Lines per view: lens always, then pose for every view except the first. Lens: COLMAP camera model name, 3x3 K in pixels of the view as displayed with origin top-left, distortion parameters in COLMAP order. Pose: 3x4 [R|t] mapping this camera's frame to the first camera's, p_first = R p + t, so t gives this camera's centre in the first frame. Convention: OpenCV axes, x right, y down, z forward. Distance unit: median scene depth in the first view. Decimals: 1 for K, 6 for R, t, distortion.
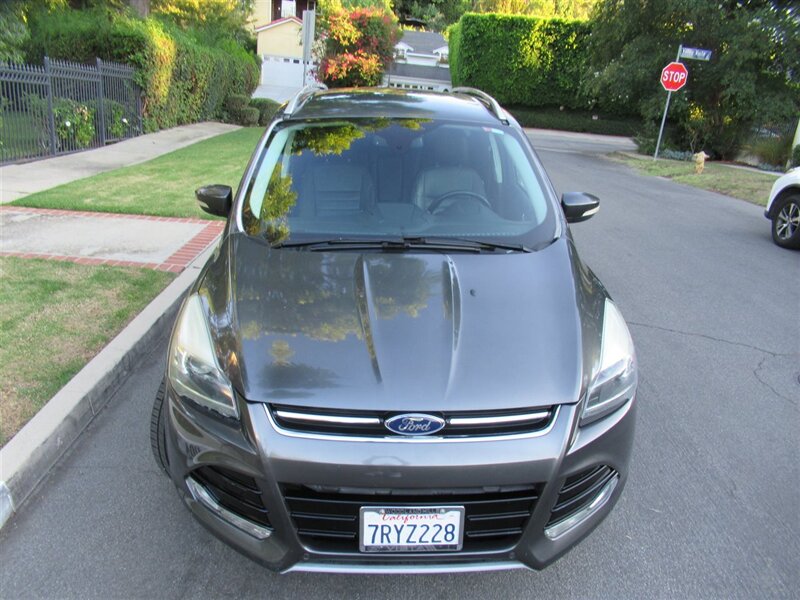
lens RADIAL K [[622.2, 0, 397.1], [0, 622.2, 290.1], [0, 0, 1]] dist [0.000537, -0.001580]
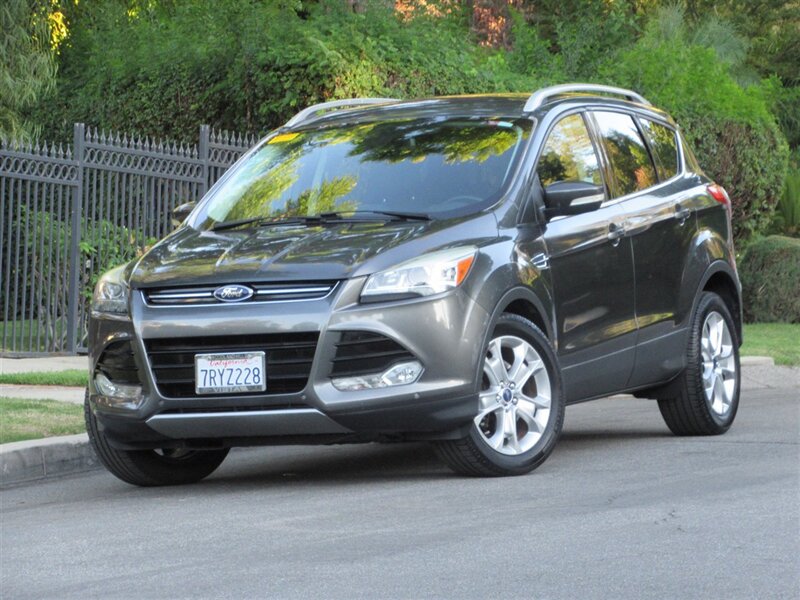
lens RADIAL K [[3969.9, 0, 400.0], [0, 3969.9, 300.0], [0, 0, 1]] dist [3.009858, -1.935378]
pose [[0.906621, -0.058011, -0.417939, 0.412763], [-0.076250, 0.951672, -0.297501, 0.287999], [0.414998, 0.301589, 0.858382, -0.655886]]
